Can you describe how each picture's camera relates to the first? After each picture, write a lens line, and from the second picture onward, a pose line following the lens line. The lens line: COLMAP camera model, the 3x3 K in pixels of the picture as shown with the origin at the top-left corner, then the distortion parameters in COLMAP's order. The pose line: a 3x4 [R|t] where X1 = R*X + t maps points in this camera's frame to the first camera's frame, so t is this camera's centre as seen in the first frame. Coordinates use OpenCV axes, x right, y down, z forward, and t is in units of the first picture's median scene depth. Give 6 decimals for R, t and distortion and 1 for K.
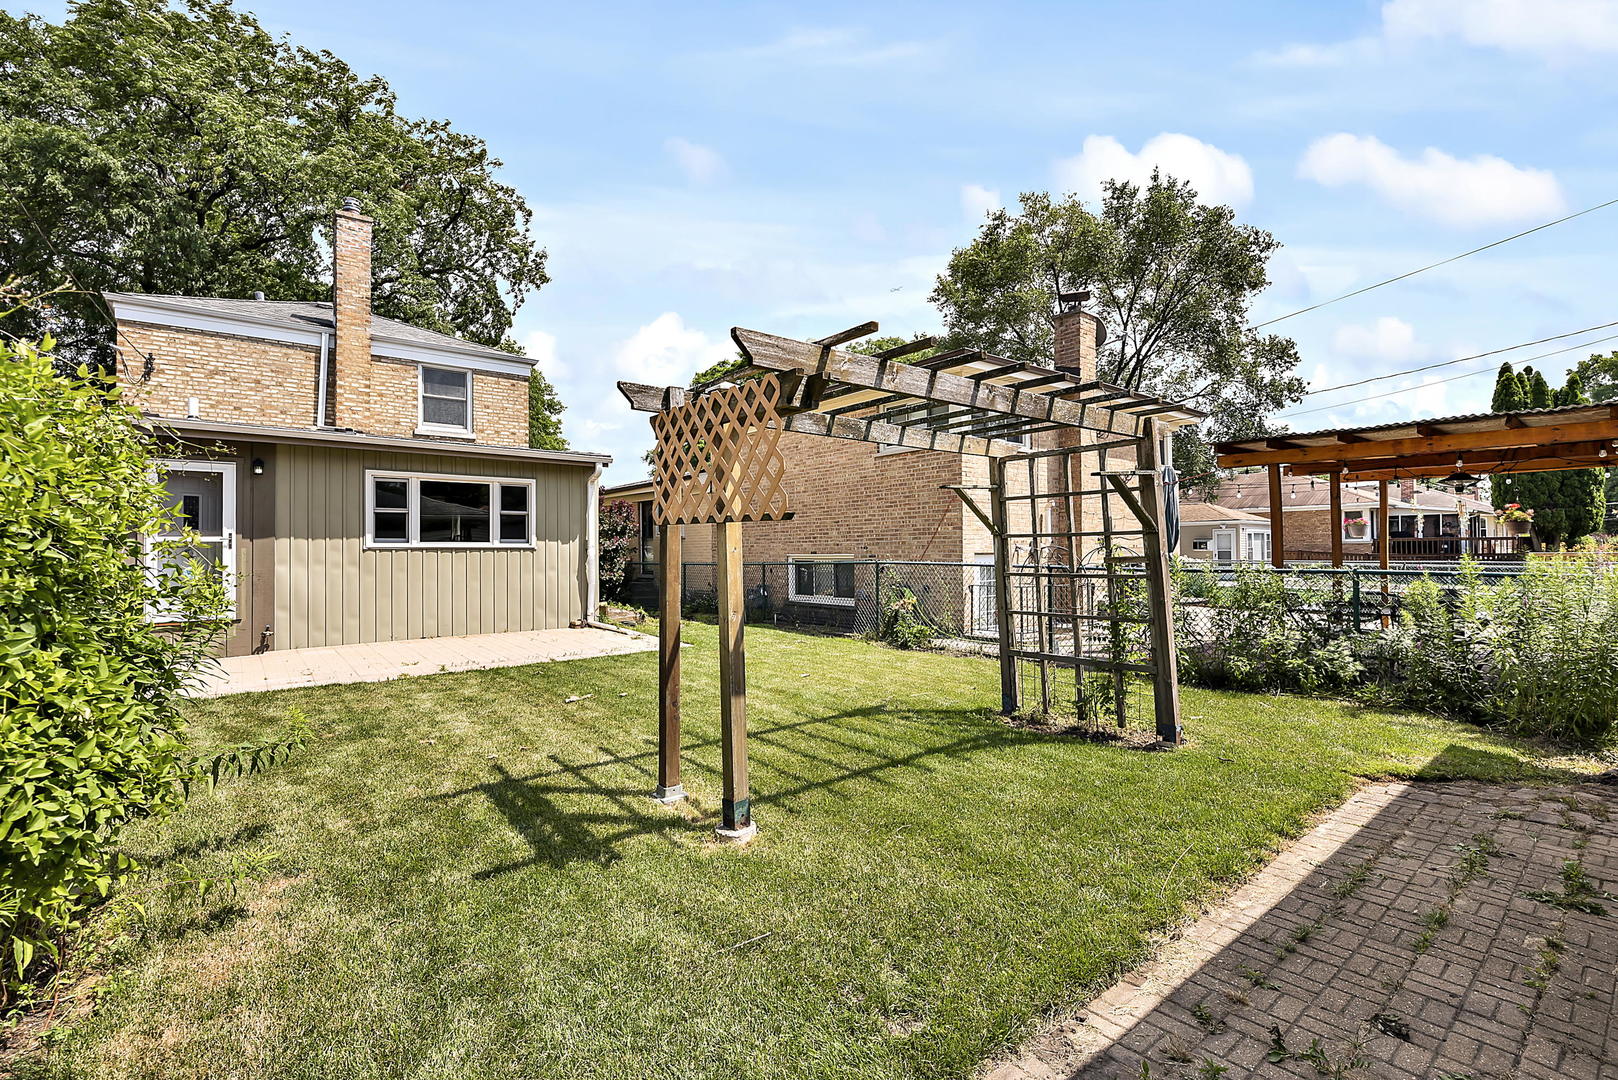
lens RADIAL K [[731.6, 0, 836.8], [0, 731.6, 553.8], [0, 0, 1]] dist [-0.002692, -0.000270]
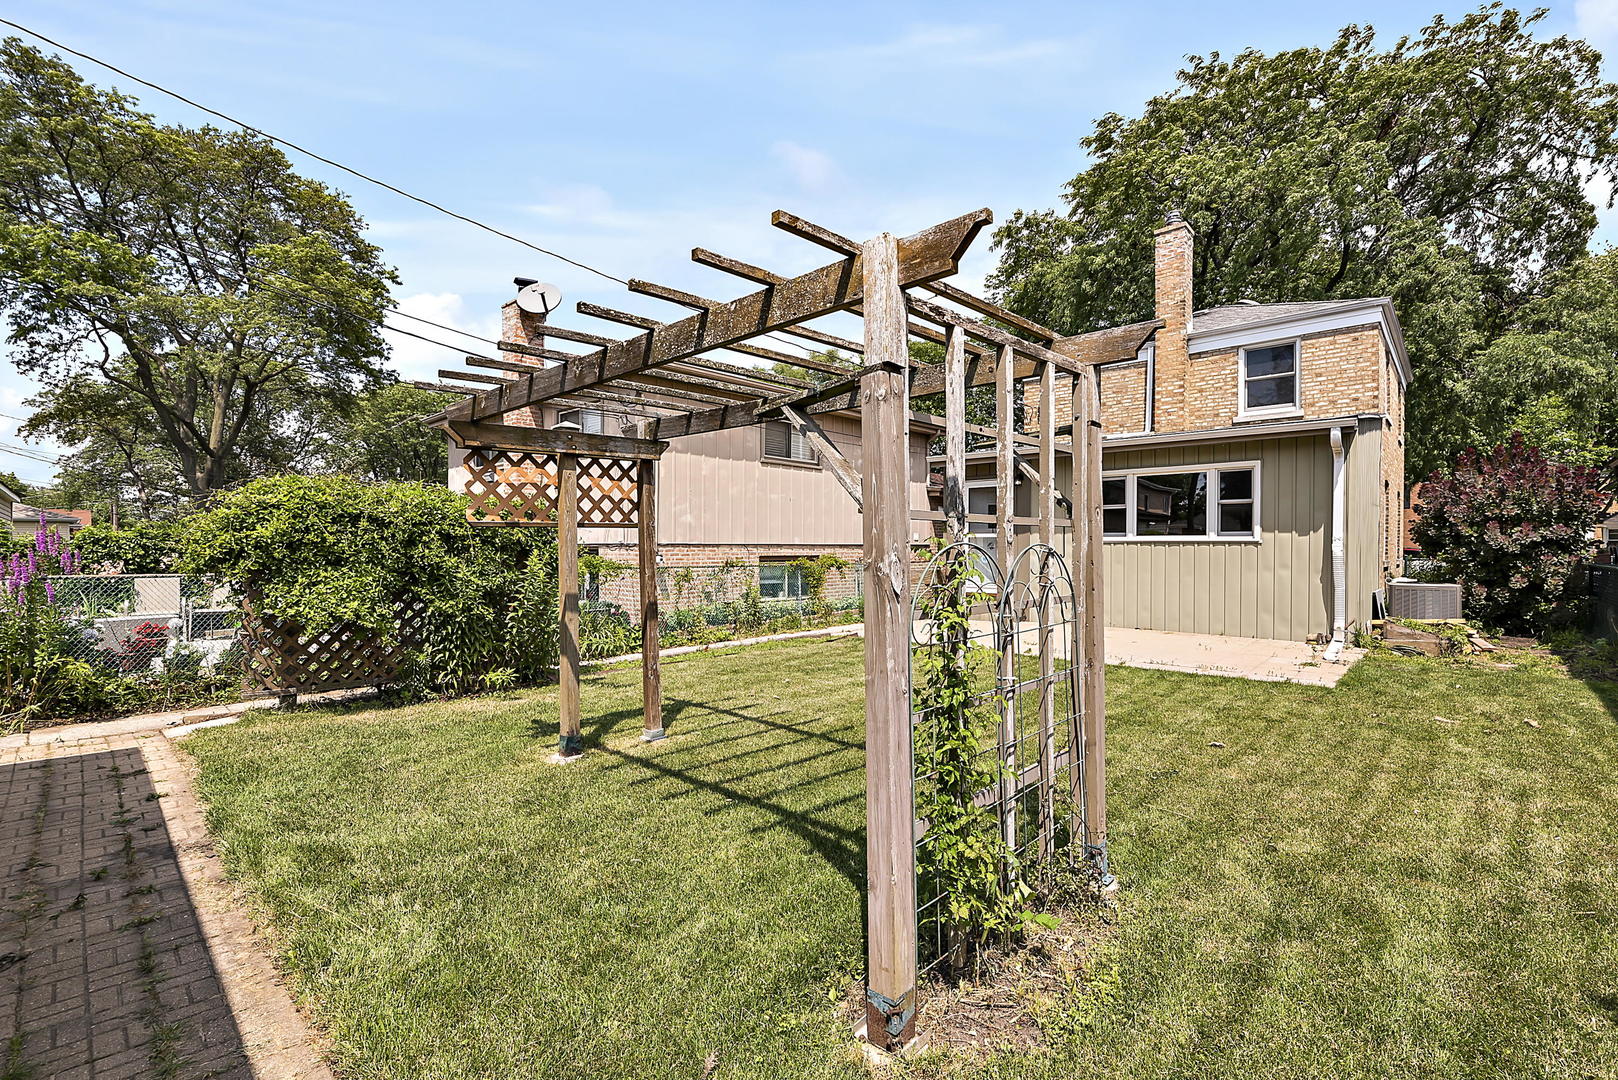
lens RADIAL K [[730.4, 0, 809.0], [0, 730.4, 540.0], [0, 0, 1]] dist [-0.001033, -0.000153]
pose [[0.092245, -0.000312, -0.995736, 0.395616], [-0.005287, 0.999986, -0.000804, -0.006447], [0.995722, 0.005338, 0.092242, 0.421508]]
